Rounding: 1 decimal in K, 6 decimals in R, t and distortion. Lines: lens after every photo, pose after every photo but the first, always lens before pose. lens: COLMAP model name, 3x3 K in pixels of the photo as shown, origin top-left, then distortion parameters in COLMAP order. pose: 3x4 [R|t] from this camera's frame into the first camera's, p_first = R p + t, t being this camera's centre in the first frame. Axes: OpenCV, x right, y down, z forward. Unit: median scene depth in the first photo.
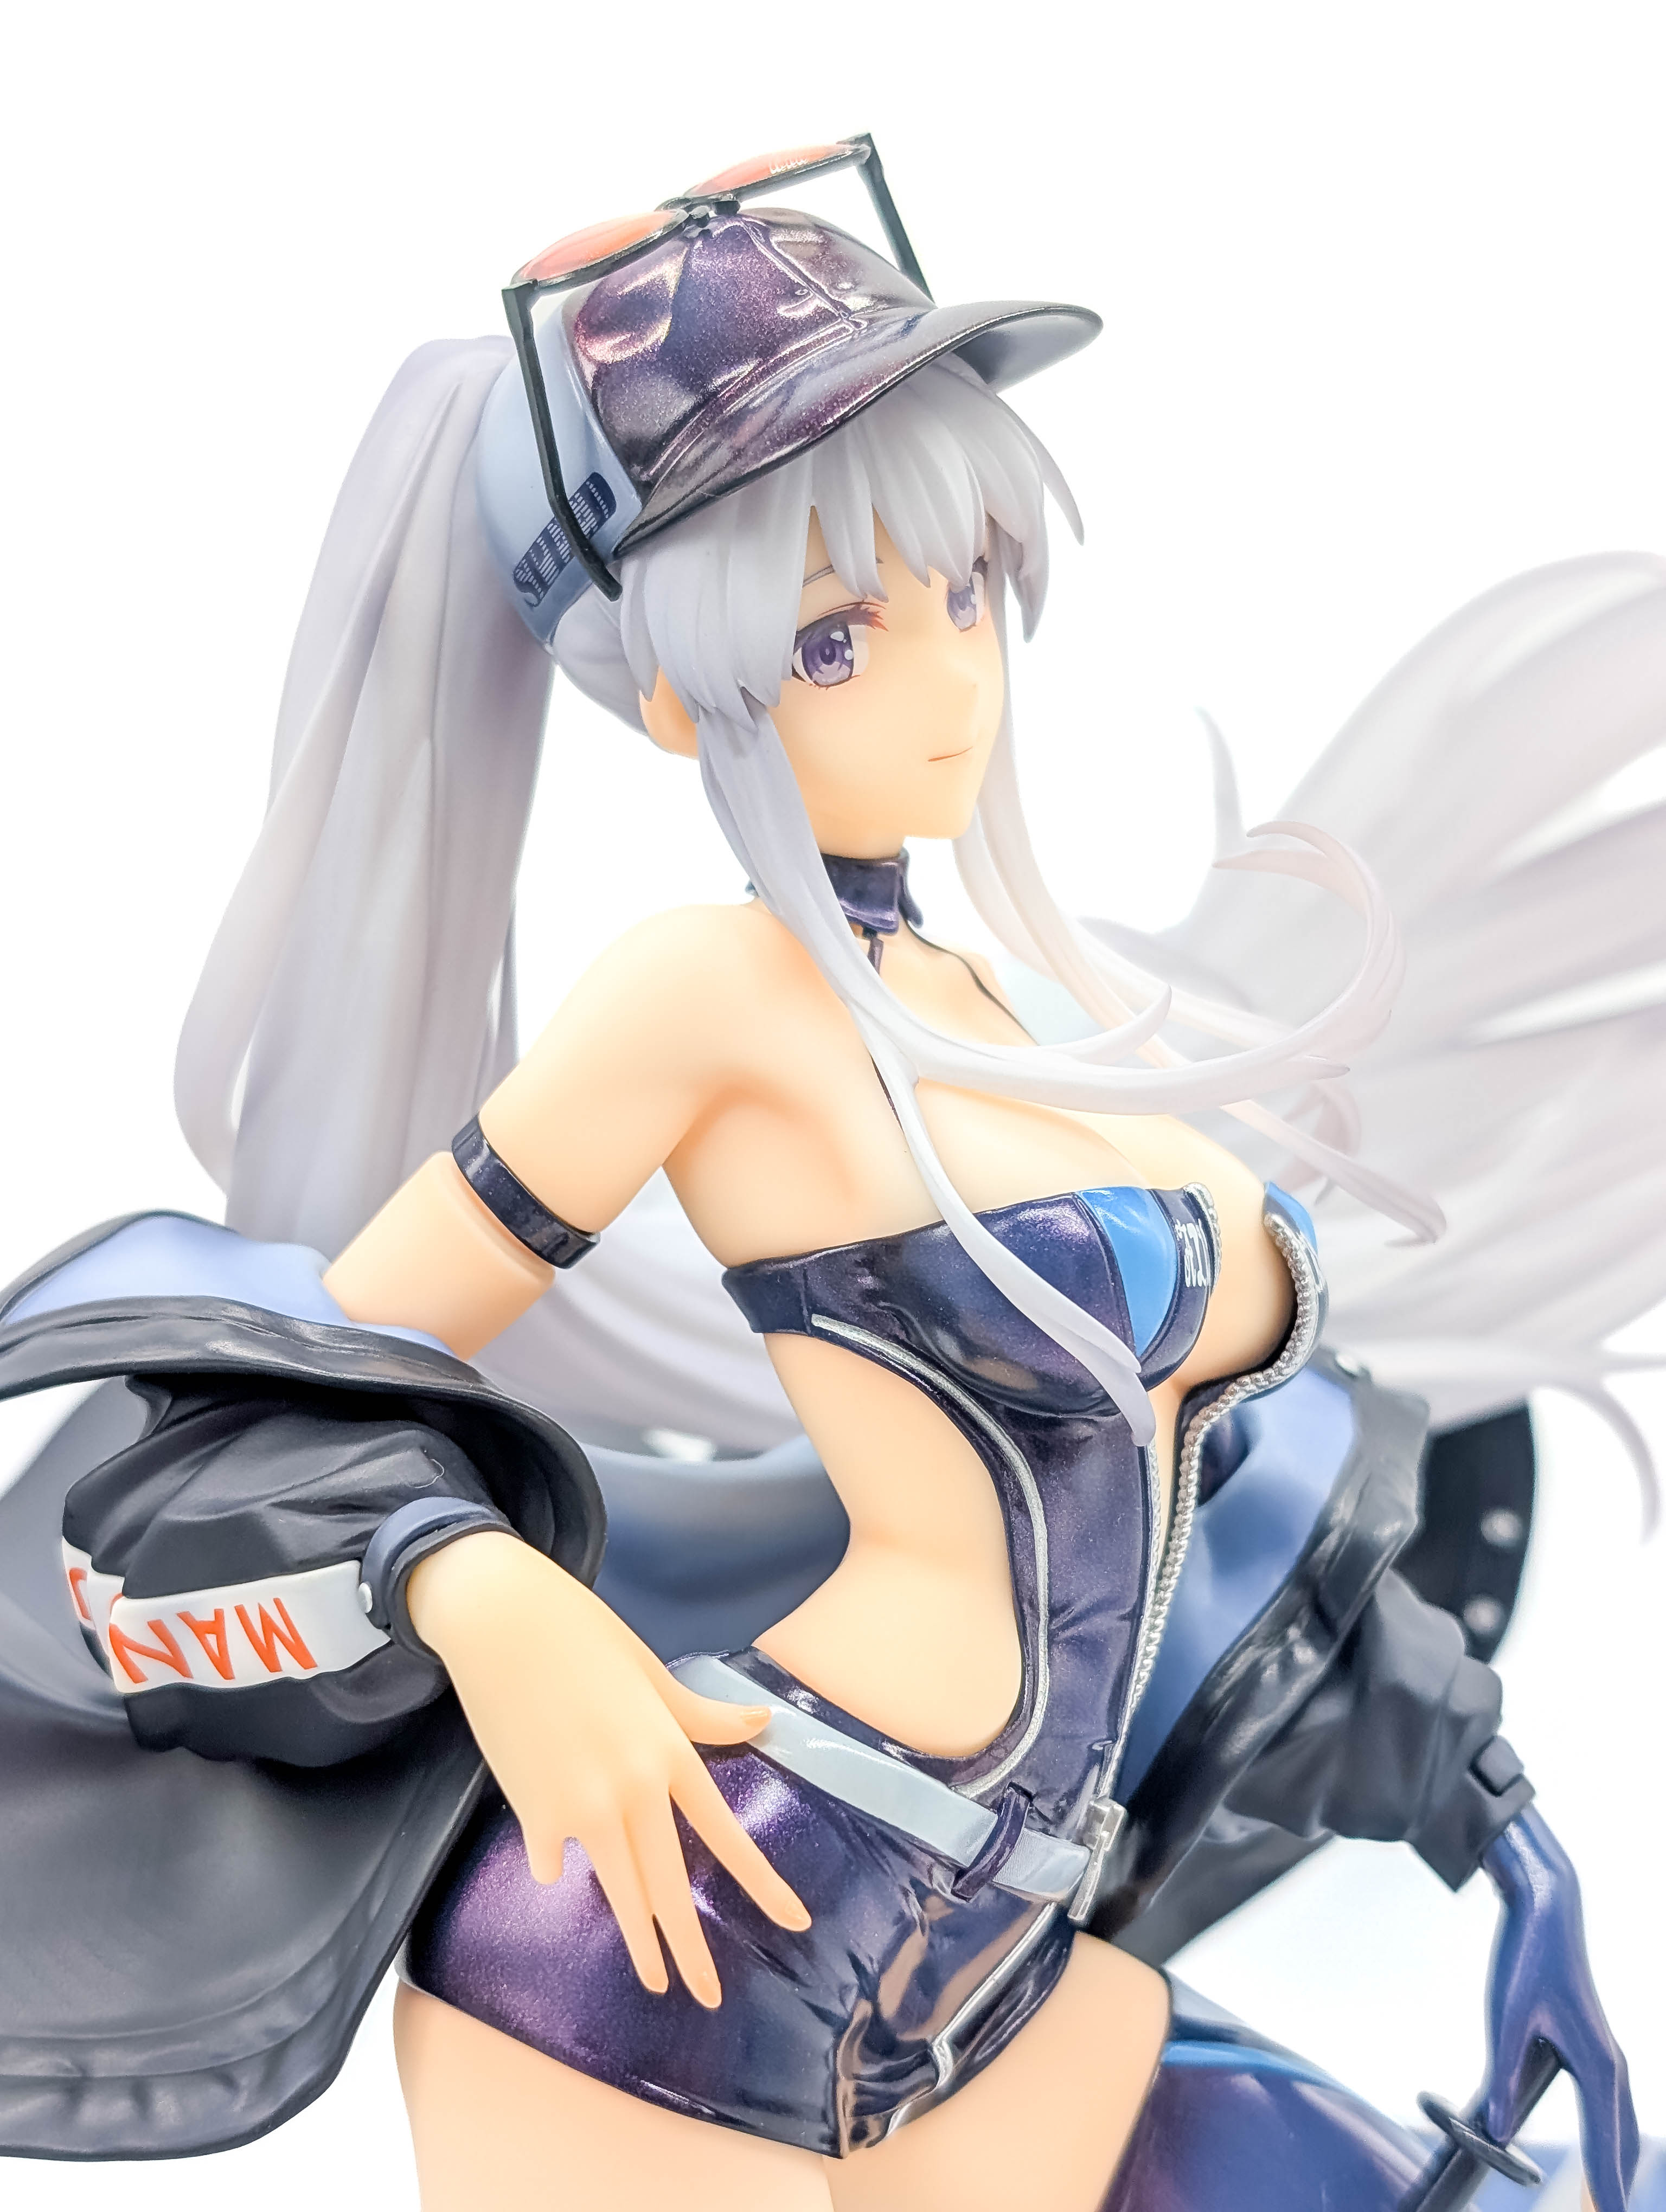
lens RADIAL K [[3569.4, 0, 822.9], [0, 3569.4, 1134.0], [0, 0, 1]] dist [0.283945, -1.660035]
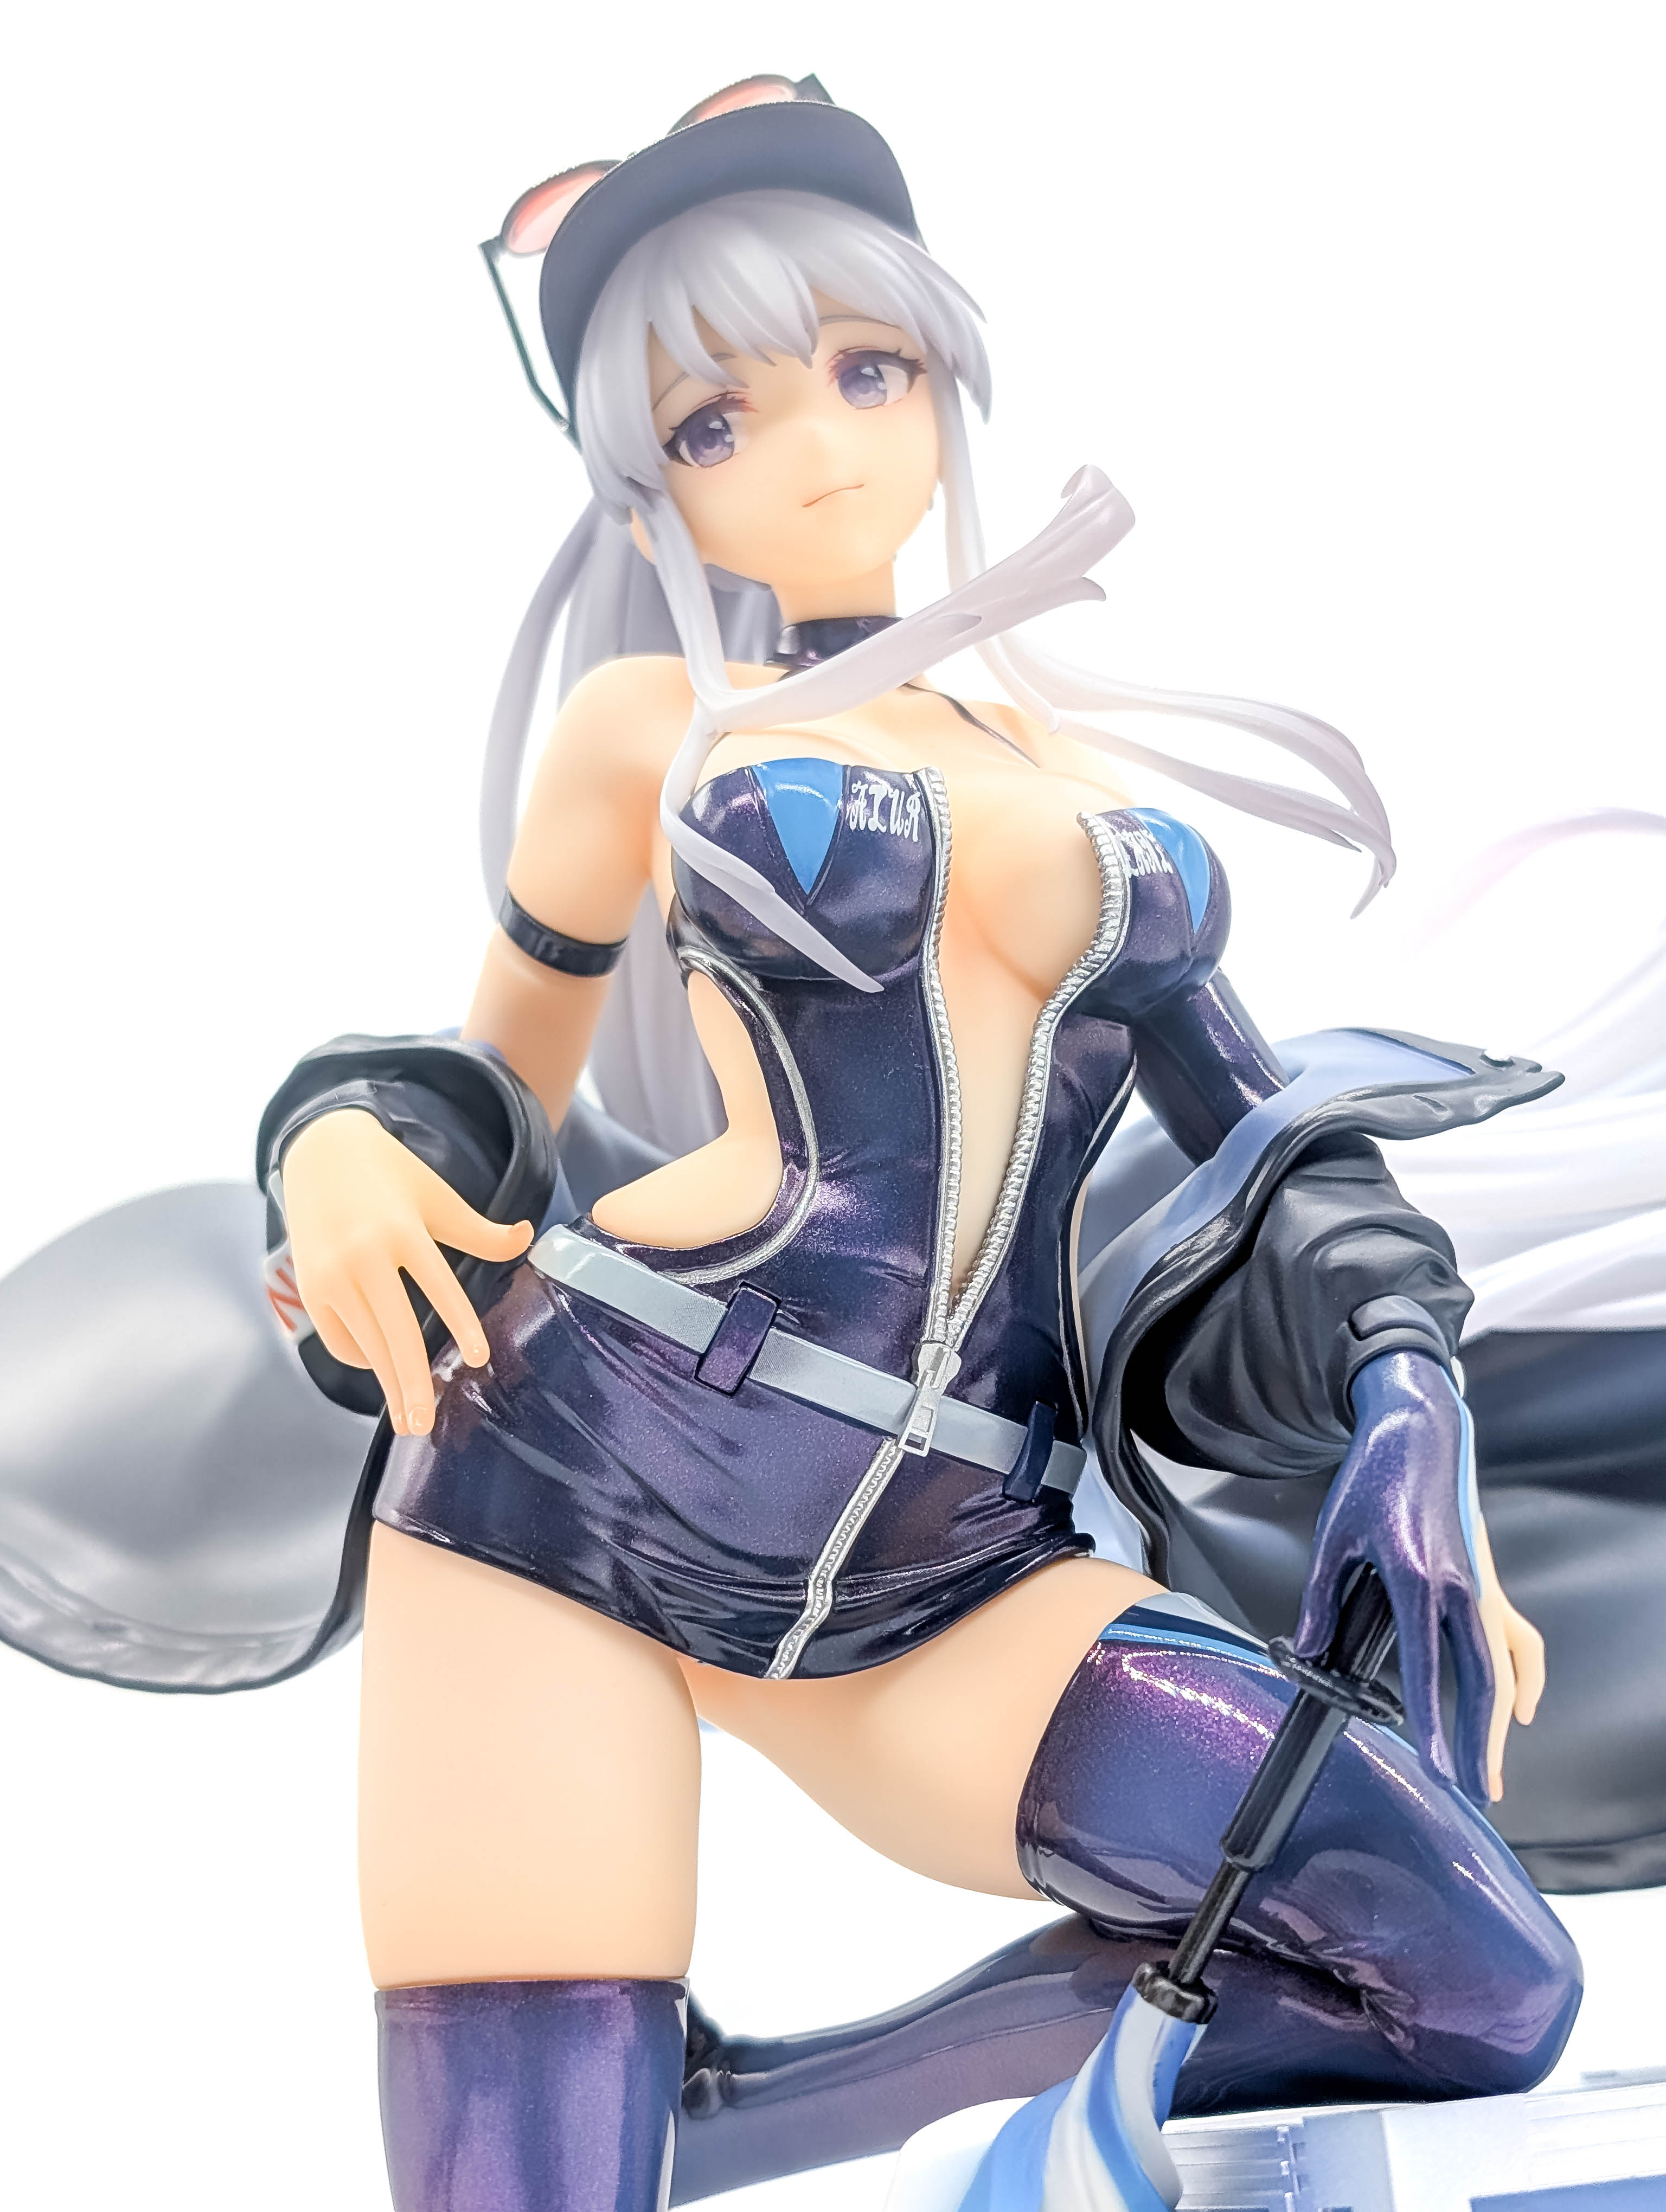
lens RADIAL K [[3632.1, 0, 833.0], [0, 3632.1, 1106.0], [0, 0, 1]] dist [0.265076, -1.577252]
pose [[0.726175, -0.192560, -0.659993, 0.812108], [-0.006084, 0.958138, -0.286241, 0.440707], [0.687483, 0.211876, 0.694605, 0.209524]]
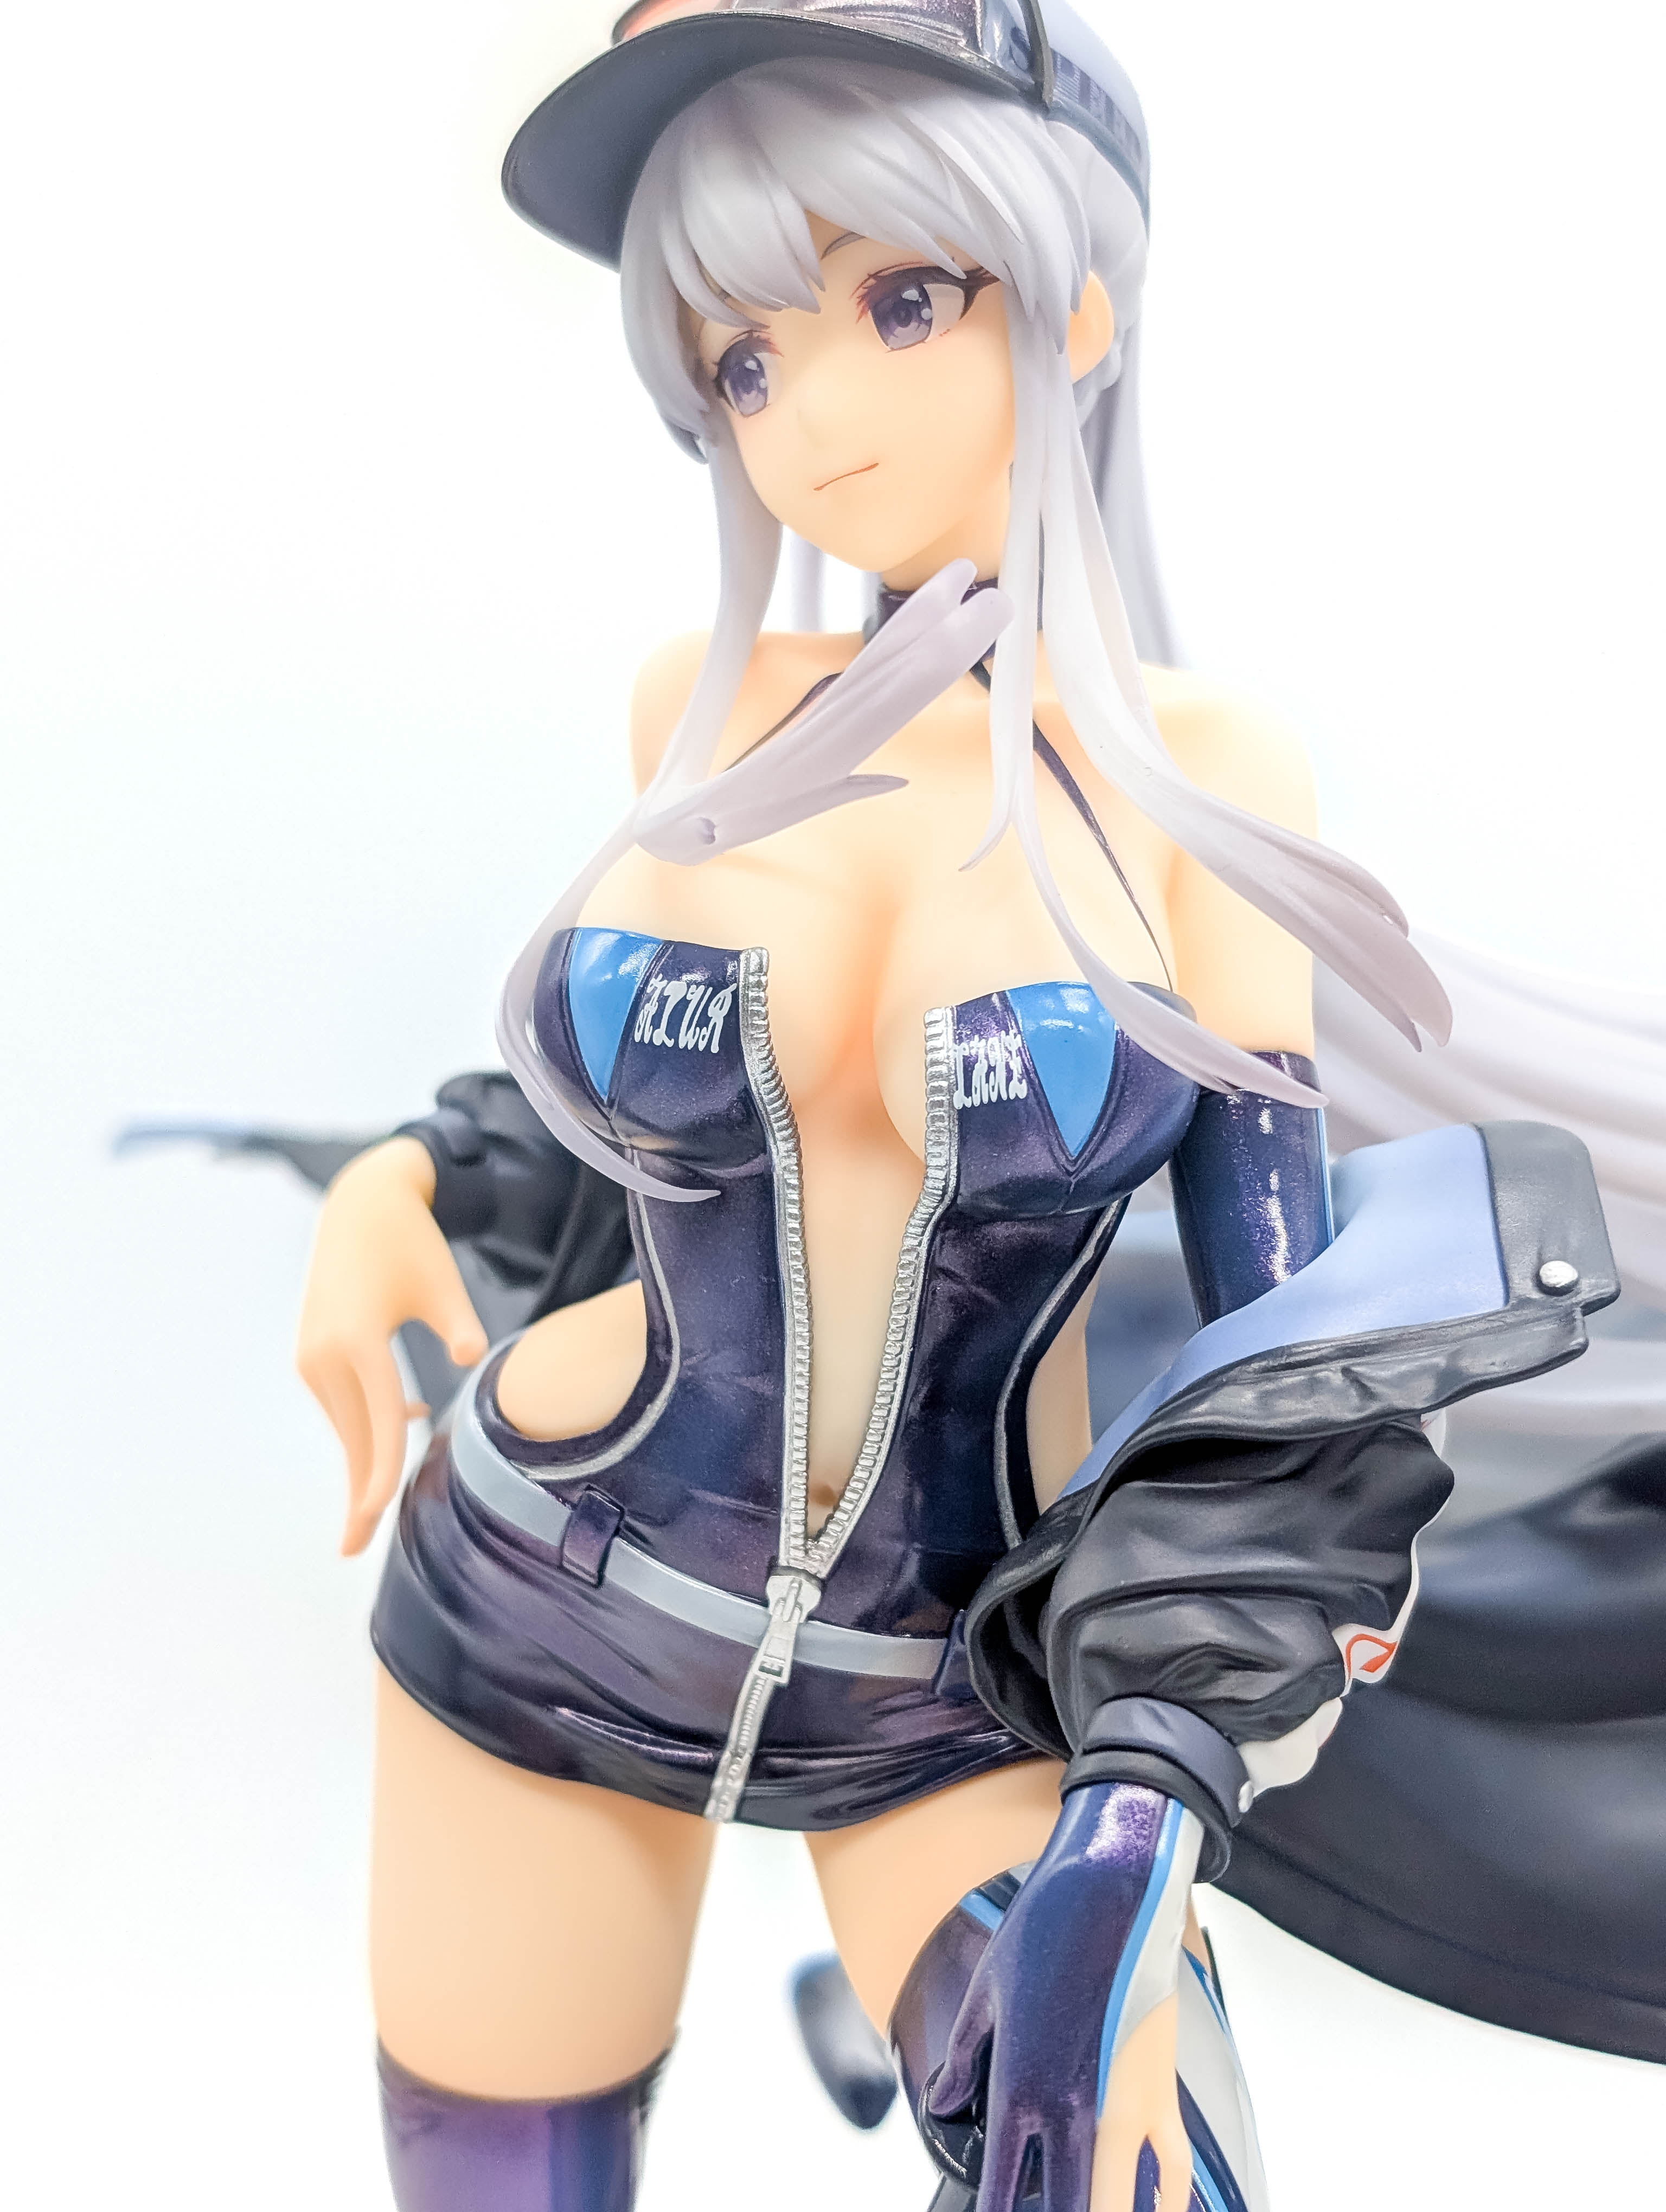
lens RADIAL K [[3694.2, 0, 798.5], [0, 3694.2, 1149.9], [0, 0, 1]] dist [0.279726, -1.988575]
pose [[0.180444, 0.173897, -0.968091, 1.057632], [-0.086307, 0.983250, 0.160534, -0.091227], [0.979791, 0.054586, 0.192430, 0.823619]]
